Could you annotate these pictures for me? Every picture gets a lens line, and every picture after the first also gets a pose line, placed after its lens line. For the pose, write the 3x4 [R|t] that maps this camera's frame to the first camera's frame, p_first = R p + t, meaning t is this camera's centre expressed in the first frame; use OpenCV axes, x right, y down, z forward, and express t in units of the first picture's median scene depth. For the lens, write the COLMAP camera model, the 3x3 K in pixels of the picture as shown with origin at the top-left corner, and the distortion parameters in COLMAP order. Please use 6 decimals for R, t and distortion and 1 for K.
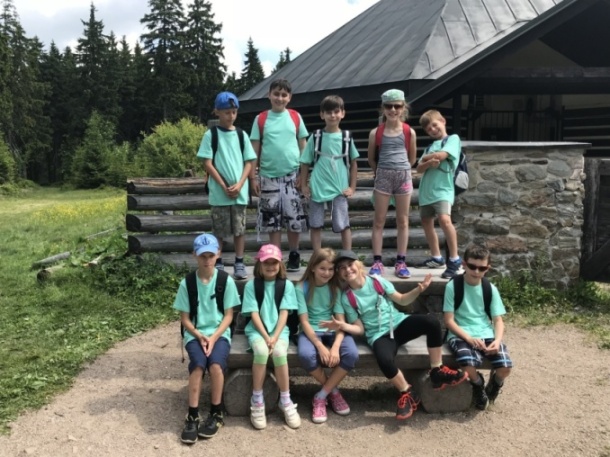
lens RADIAL K [[603.1, 0, 305.0], [0, 603.1, 228.5], [0, 0, 1]] dist [-0.001218, -0.002980]
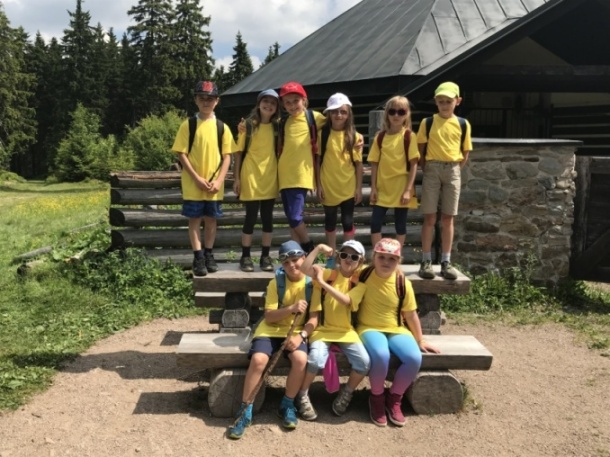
lens RADIAL K [[603.1, 0, 305.0], [0, 603.1, 228.5], [0, 0, 1]] dist [-0.001218, -0.002980]
pose [[0.999730, 0.008888, 0.021485, -0.001405], [-0.009042, 0.999934, 0.007046, -0.000365], [-0.021421, -0.007238, 0.999744, 0.017251]]
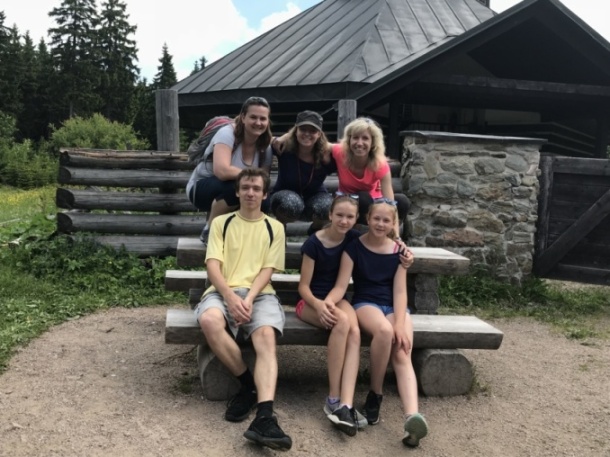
lens RADIAL K [[603.1, 0, 305.0], [0, 603.1, 228.5], [0, 0, 1]] dist [-0.001218, -0.002980]
pose [[0.986948, 0.037751, 0.156554, -0.073663], [-0.033304, 0.998967, -0.030930, 0.050039], [-0.157560, 0.025312, 0.987185, 0.072119]]
